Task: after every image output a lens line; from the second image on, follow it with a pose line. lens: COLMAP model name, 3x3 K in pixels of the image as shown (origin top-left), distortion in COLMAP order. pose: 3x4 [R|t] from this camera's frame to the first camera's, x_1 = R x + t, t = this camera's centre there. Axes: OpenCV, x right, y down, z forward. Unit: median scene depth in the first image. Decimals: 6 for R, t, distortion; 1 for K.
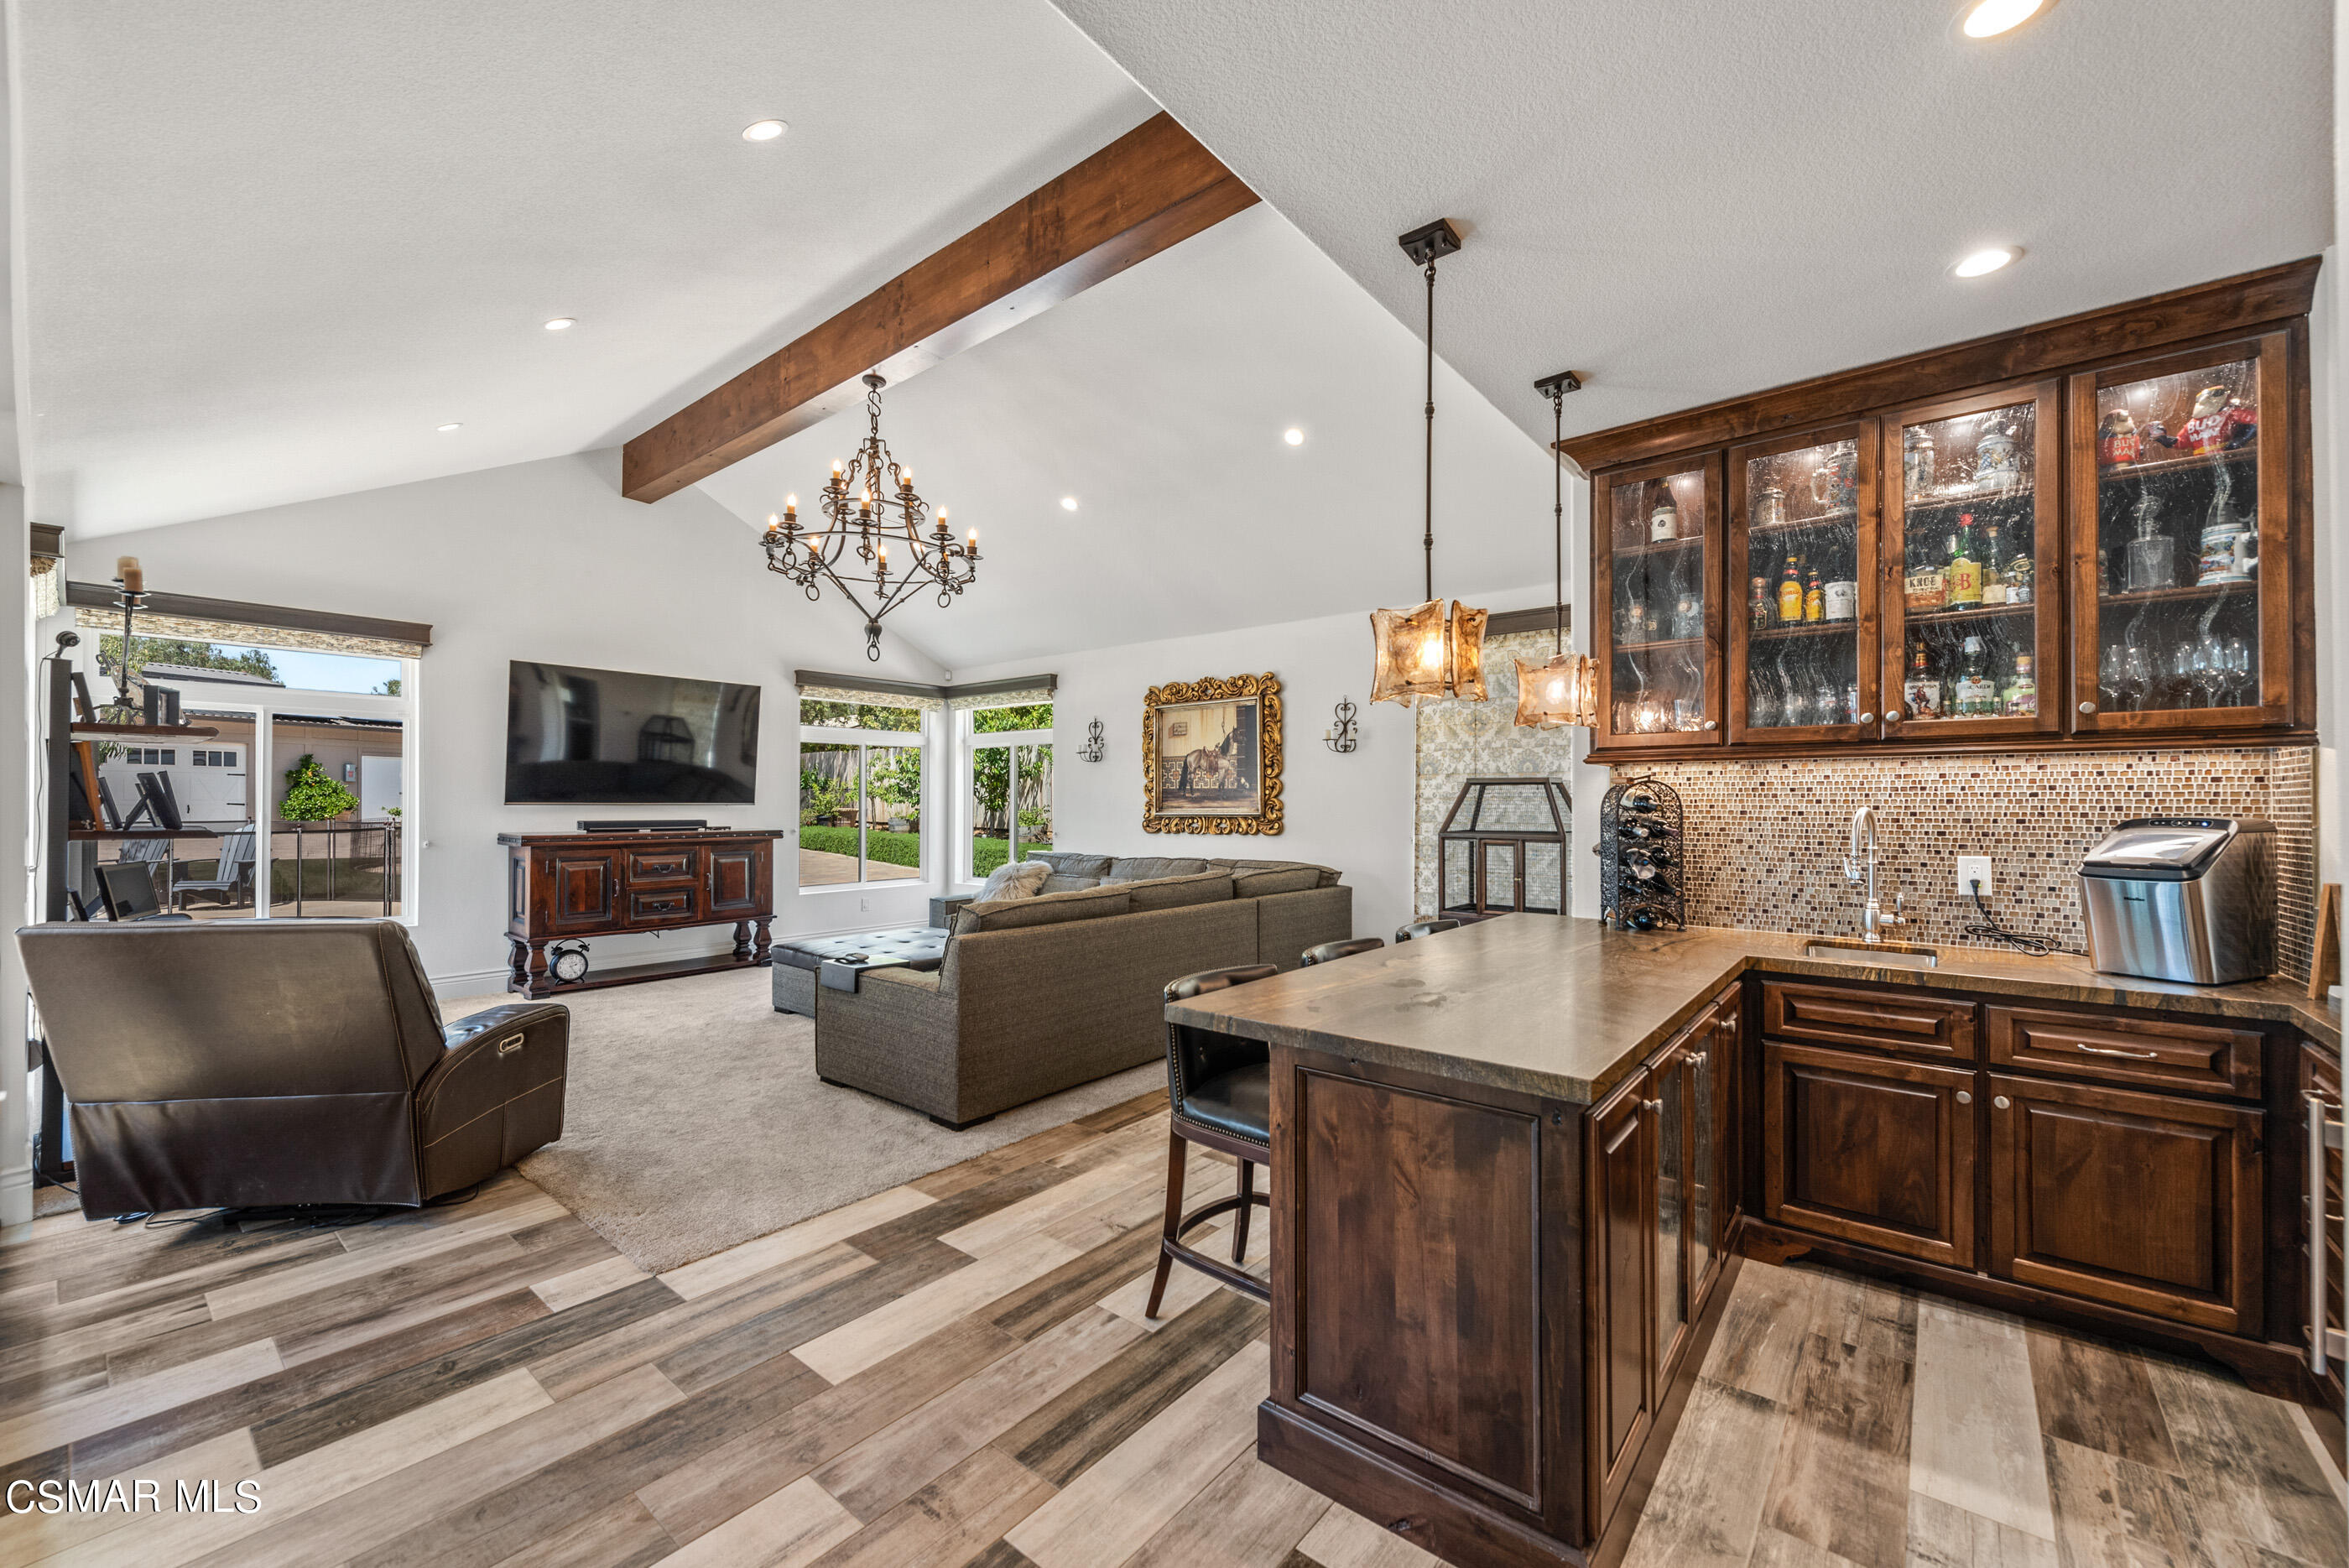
lens RADIAL K [[925.9, 0, 1185.0], [0, 925.9, 795.0], [0, 0, 1]] dist [0.001040, 0.000168]
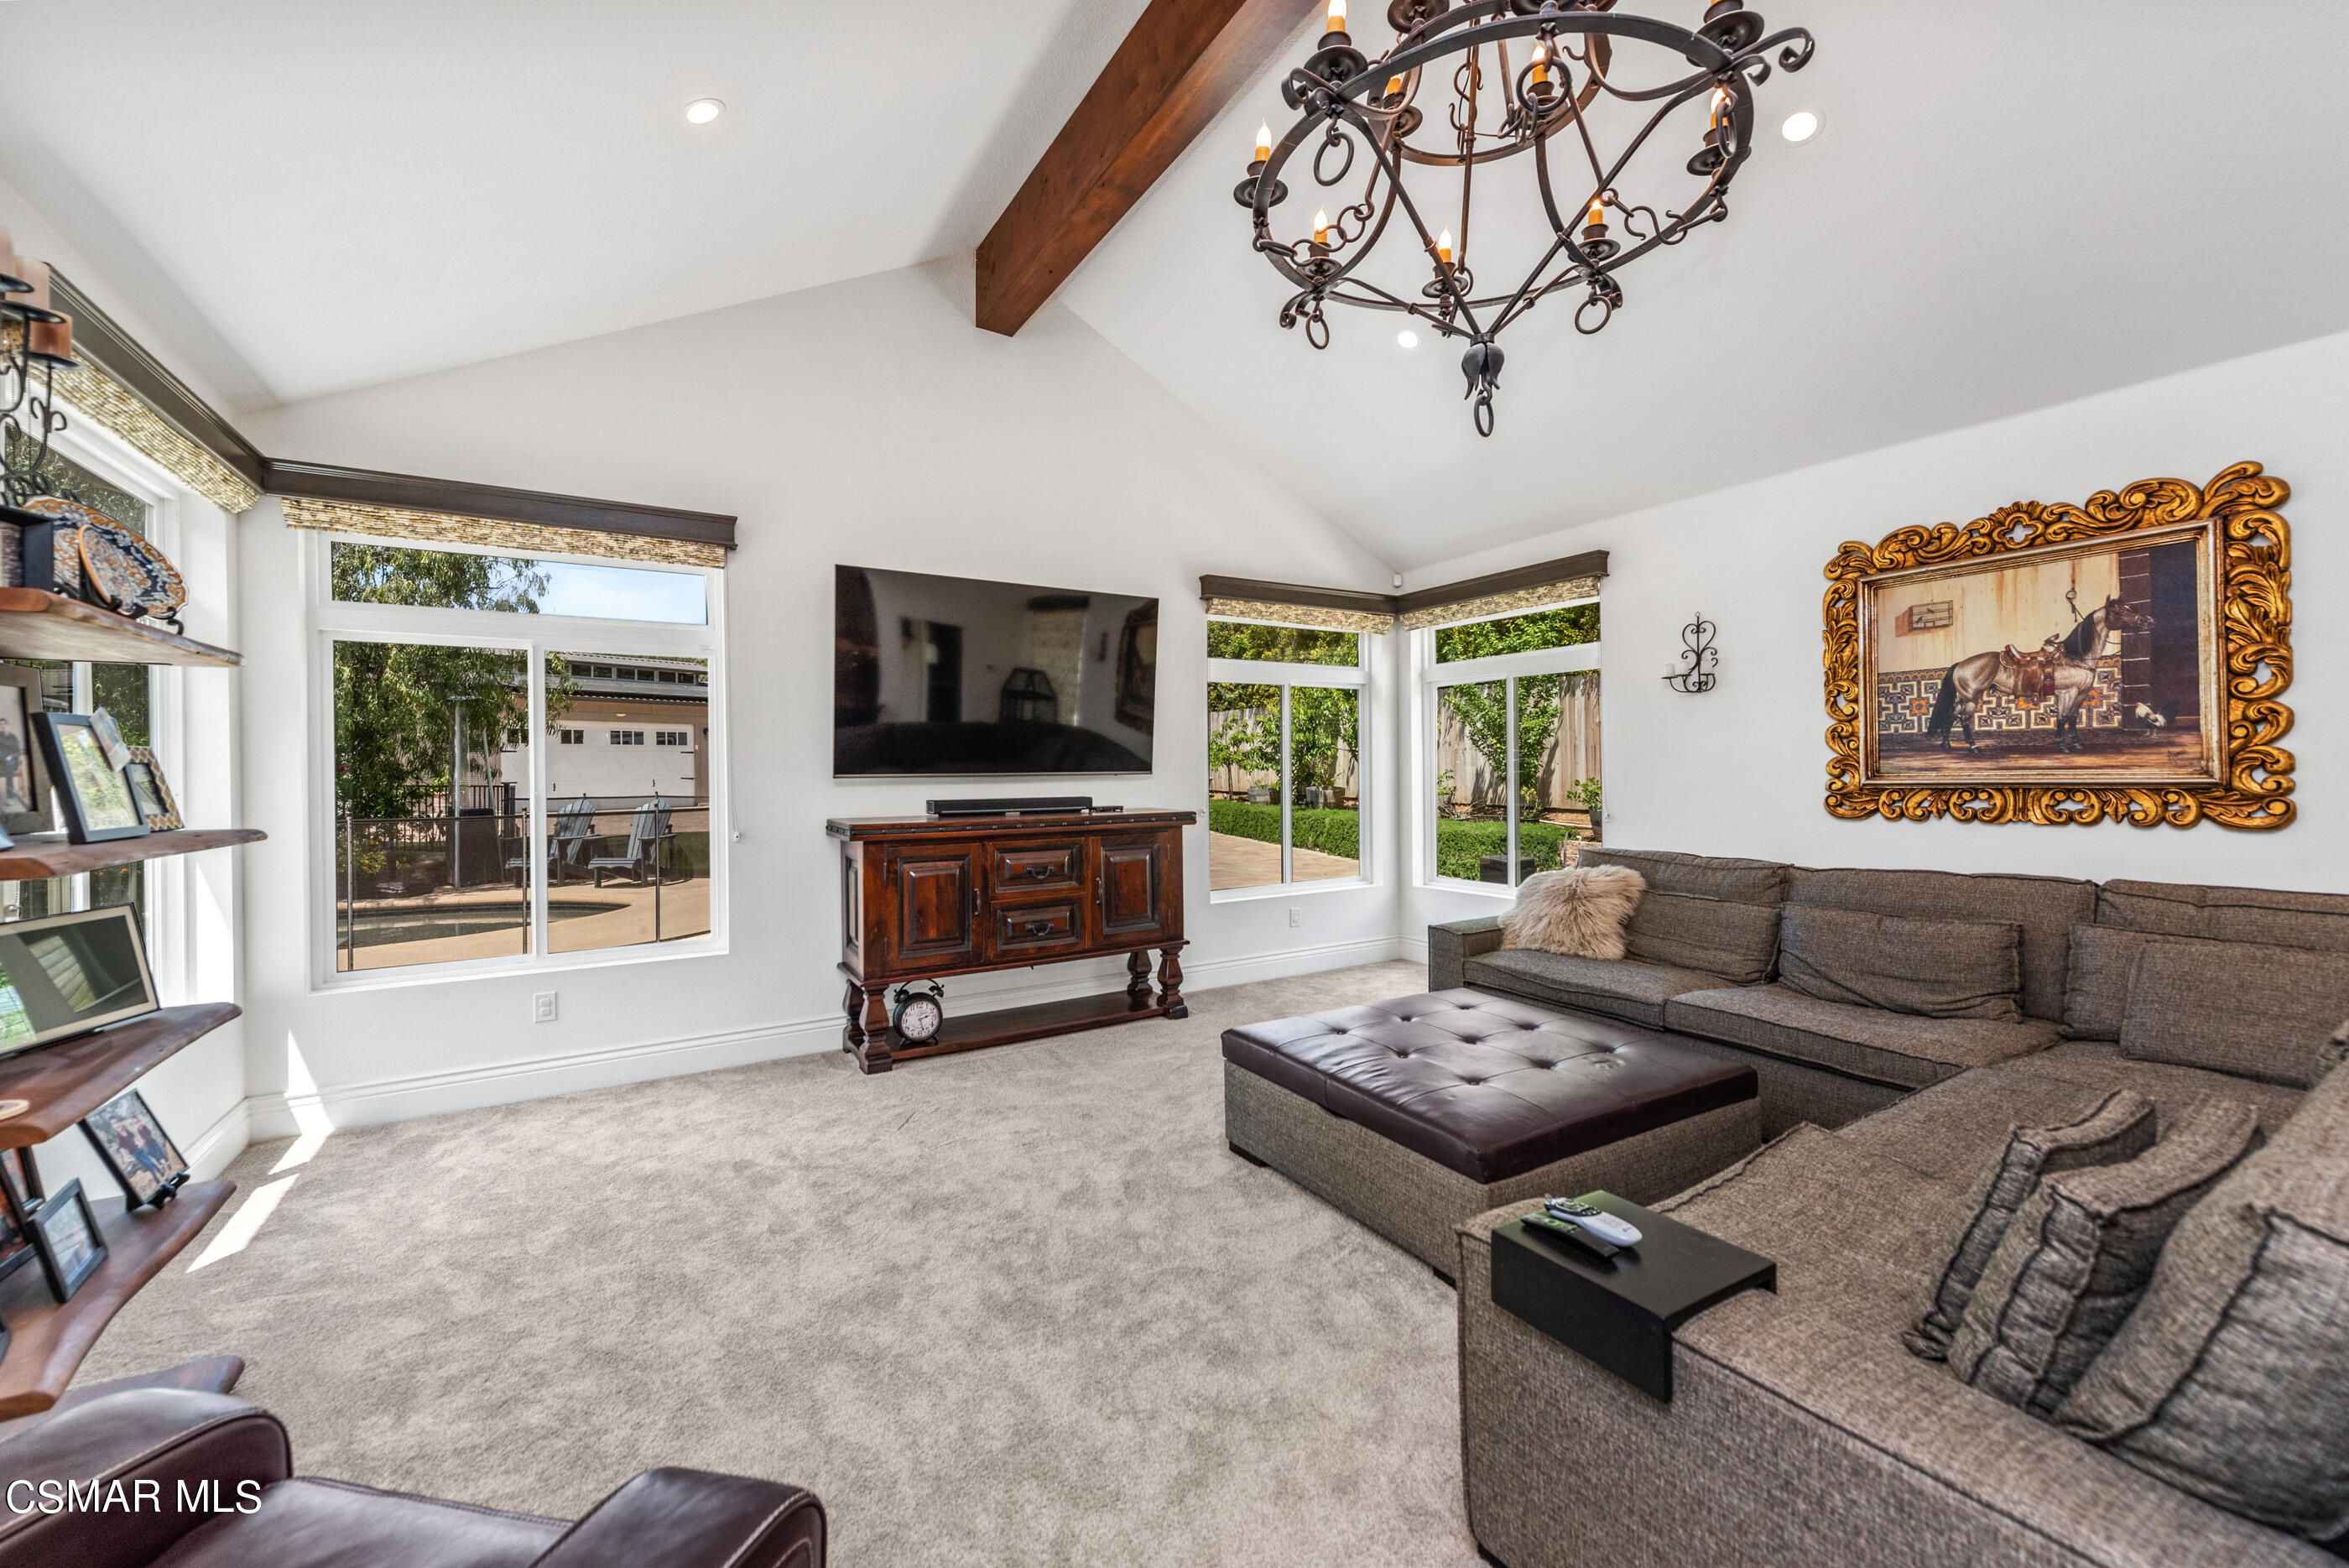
lens RADIAL K [[928.8, 0, 1177.7], [0, 928.8, 762.4], [0, 0, 1]] dist [-0.000613, -0.000064]
pose [[0.941738, -0.015984, -0.335968, -0.232856], [0.016580, 0.999862, -0.001095, 0.003310], [0.335939, -0.004539, 0.941873, 0.387696]]
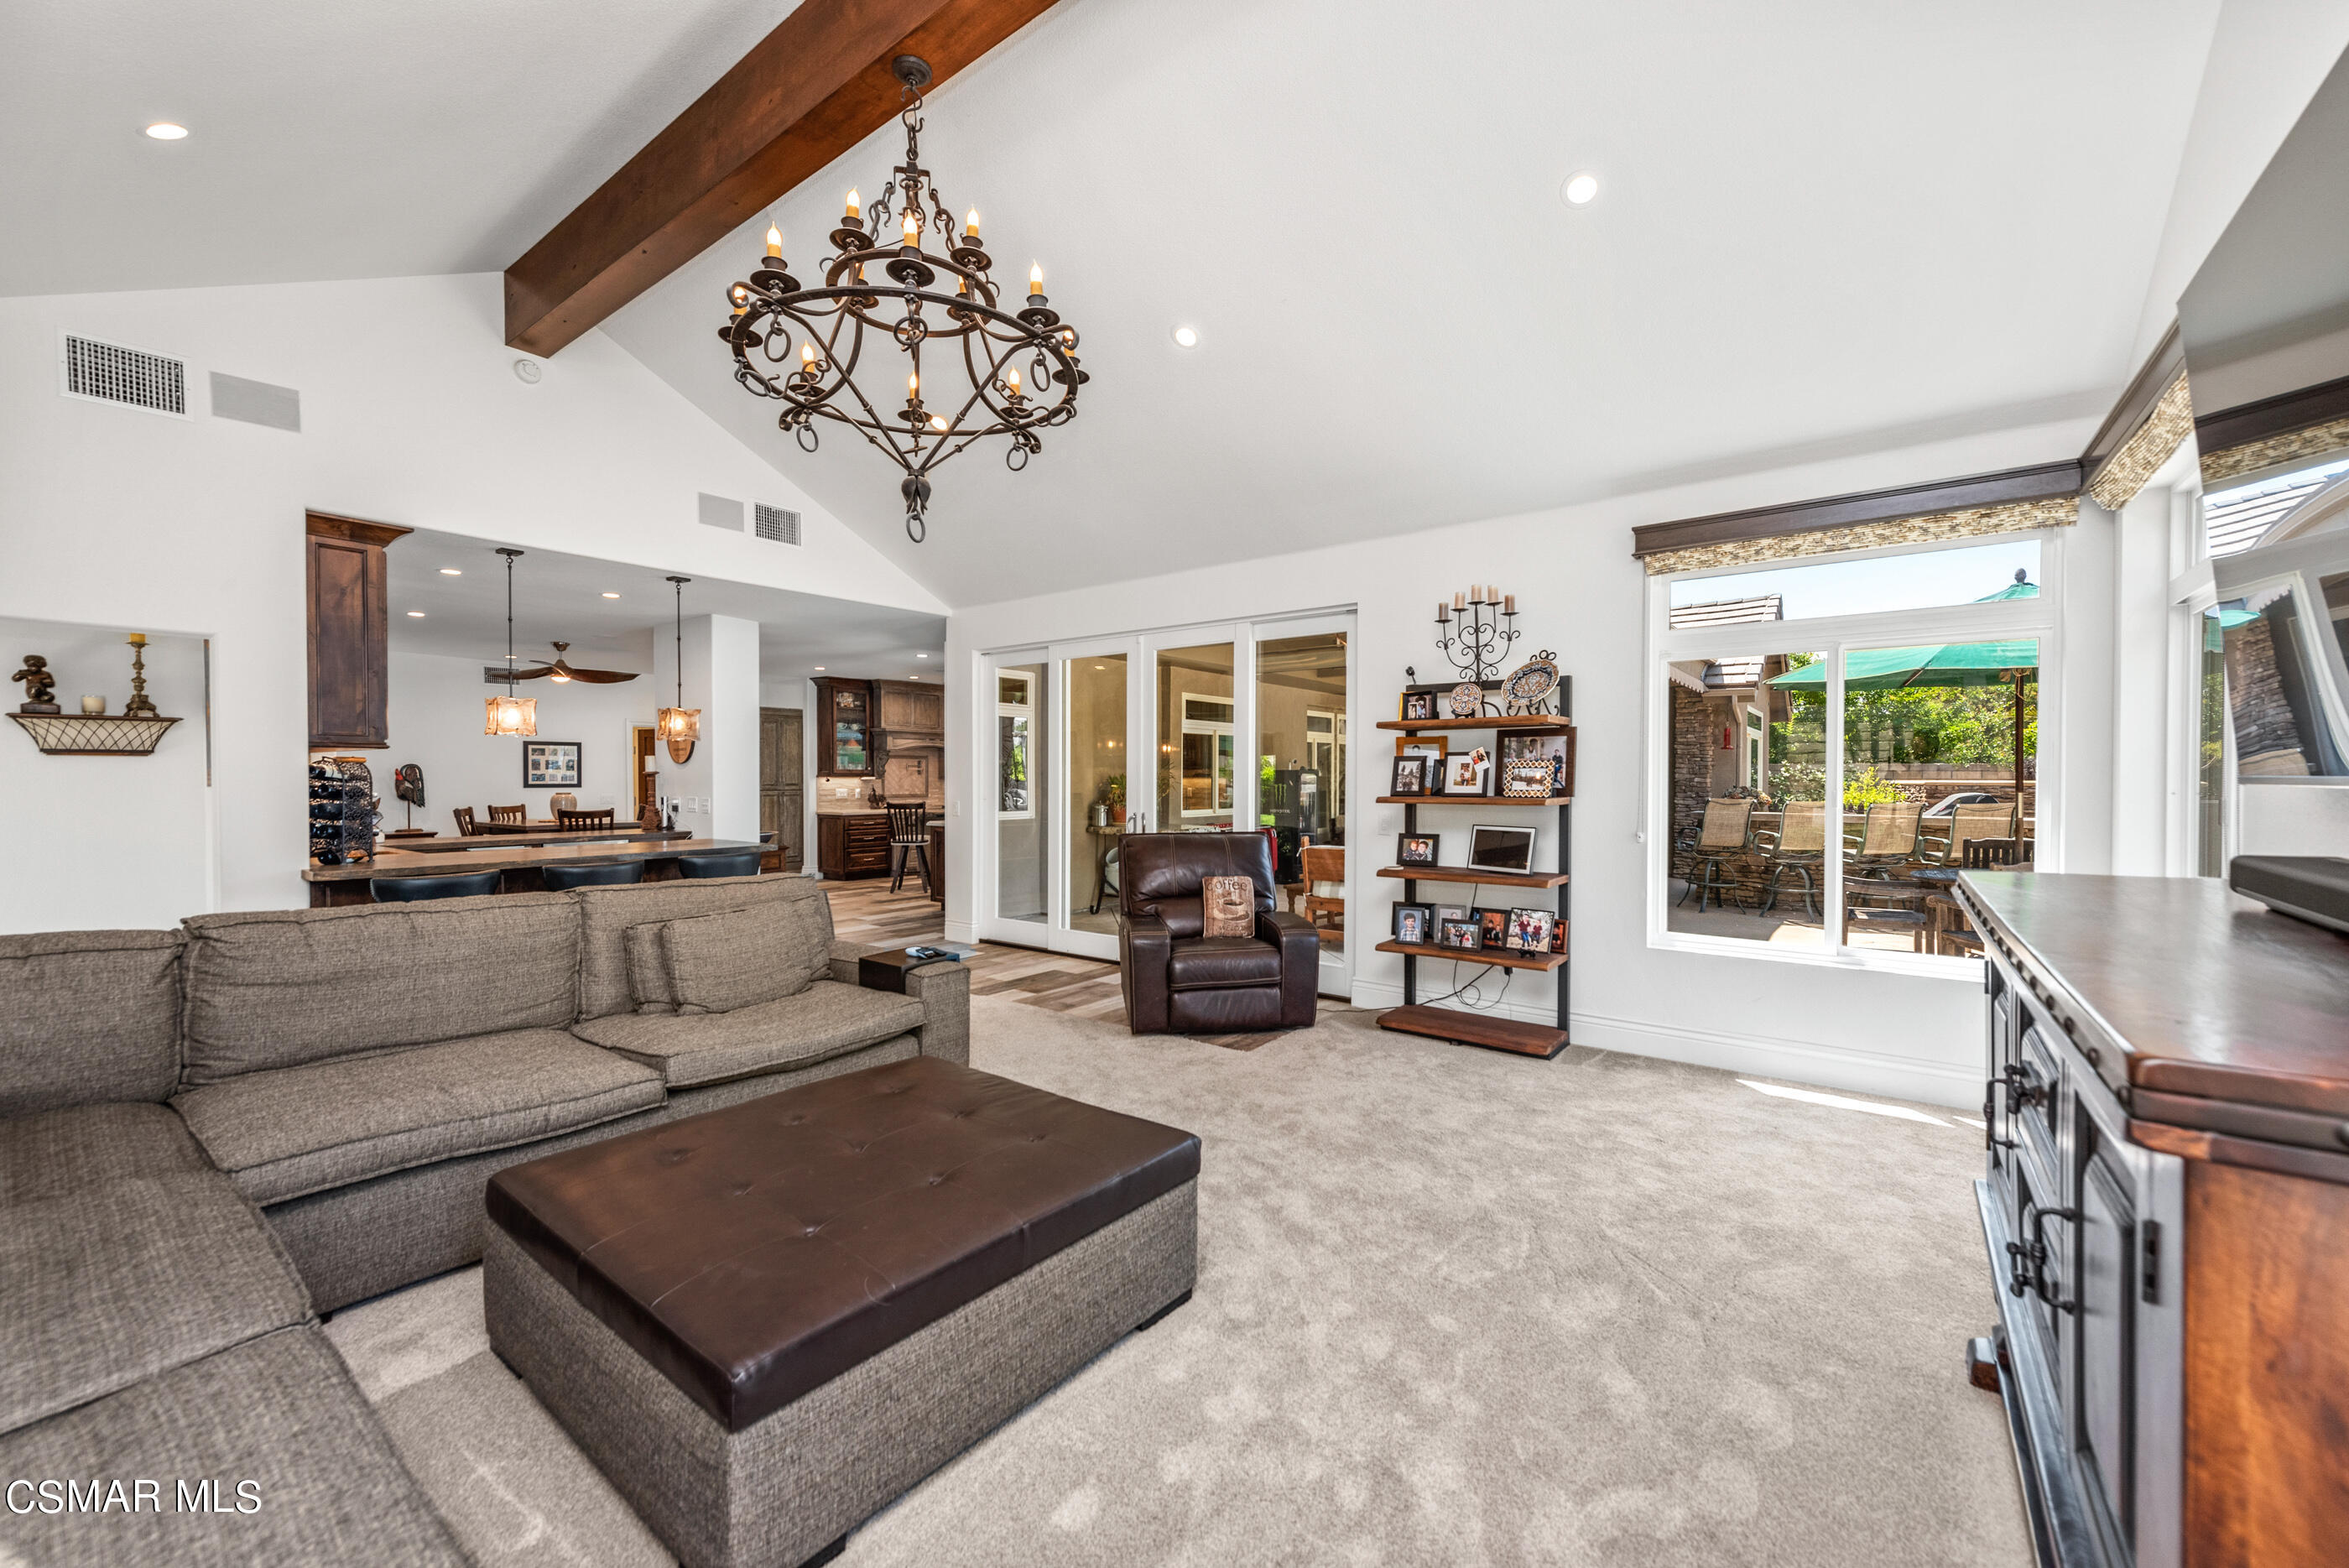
lens RADIAL K [[937.1, 0, 1216.6], [0, 937.1, 794.9], [0, 0, 1]] dist [0.001269, 0.000099]
pose [[0.997962, -0.015584, 0.061872, -0.127976], [0.014625, 0.999766, 0.015922, 0.009941], [-0.062105, -0.014985, 0.997957, 0.263700]]
